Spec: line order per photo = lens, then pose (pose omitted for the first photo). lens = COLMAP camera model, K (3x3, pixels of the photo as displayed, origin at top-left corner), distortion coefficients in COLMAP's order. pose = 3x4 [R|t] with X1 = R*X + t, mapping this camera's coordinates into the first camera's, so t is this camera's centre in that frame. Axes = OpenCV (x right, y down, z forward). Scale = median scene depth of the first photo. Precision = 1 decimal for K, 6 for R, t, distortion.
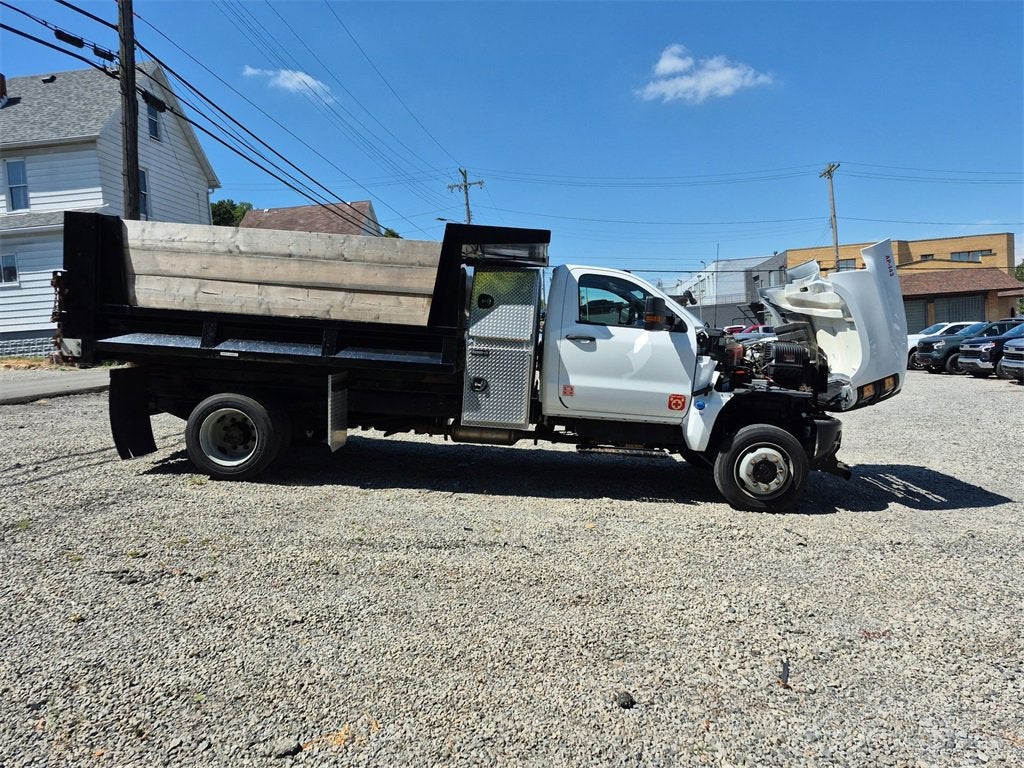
lens RADIAL K [[725.4, 0, 545.9], [0, 725.4, 372.6], [0, 0, 1]] dist [0.049709, -0.054983]
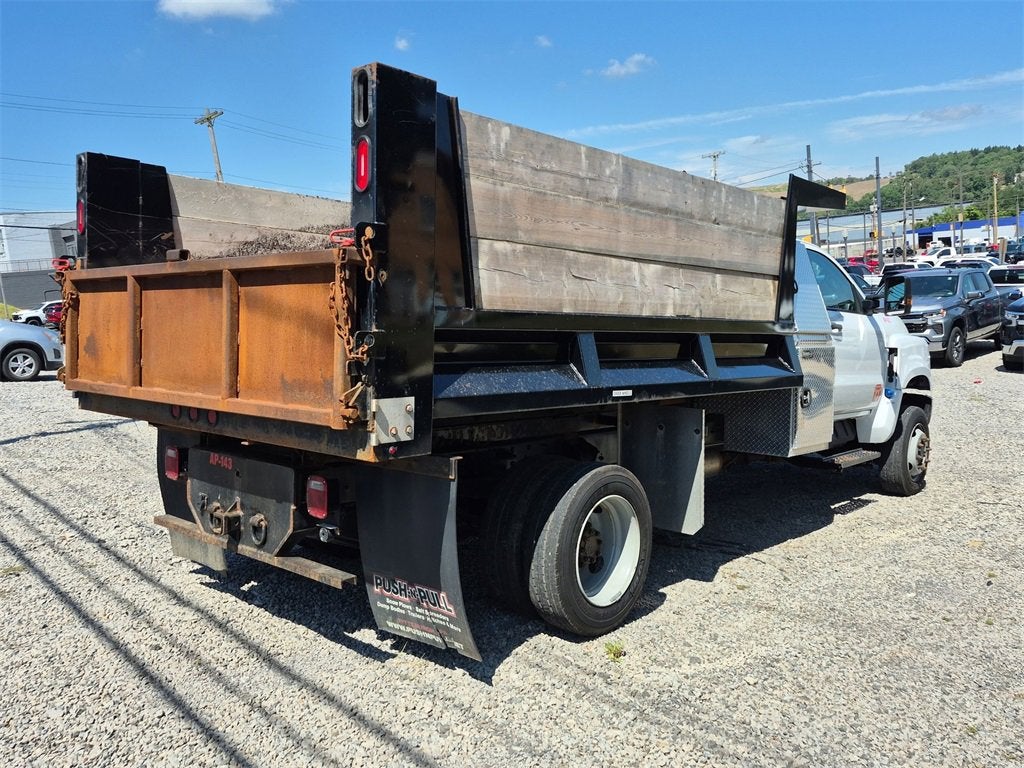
lens RADIAL K [[833.9, 0, 500.6], [0, 833.9, 334.2], [0, 0, 1]] dist [0.125832, -0.147162]
pose [[0.672437, -0.056703, 0.737979, -0.914421], [0.070942, 0.997408, 0.011995, -0.079670], [-0.736746, 0.044288, 0.674717, 0.645234]]
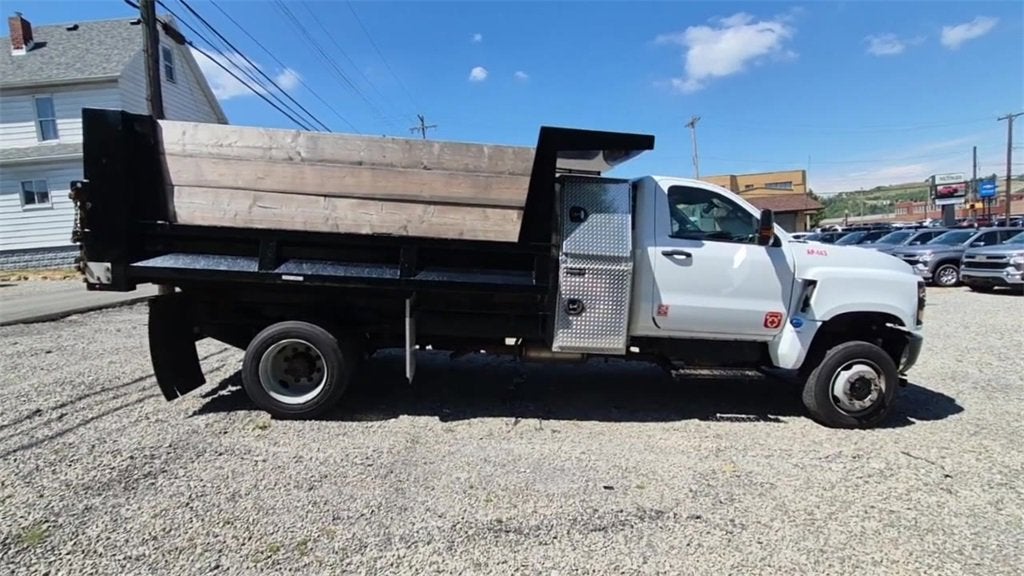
lens RADIAL K [[514.0, 0, 512.0], [0, 514.0, 288.0], [0, 0, 1]] dist [-0.000375, 0.000110]
pose [[0.995407, -0.017473, 0.094123, -0.228215], [0.014059, 0.999223, 0.036815, -0.031358], [-0.094693, -0.035322, 0.994880, 0.363157]]
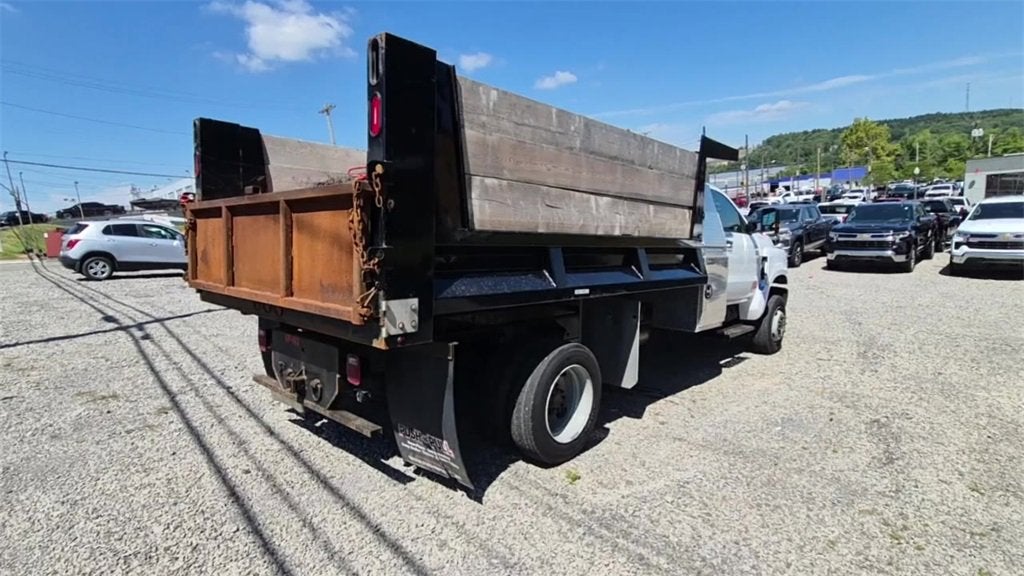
lens RADIAL K [[514.0, 0, 512.0], [0, 514.0, 288.0], [0, 0, 1]] dist [-0.000375, 0.000110]
pose [[0.673741, -0.117267, 0.729604, -0.832167], [0.071698, 0.993044, 0.093400, -0.079579], [-0.735481, -0.010616, 0.677462, 0.694216]]
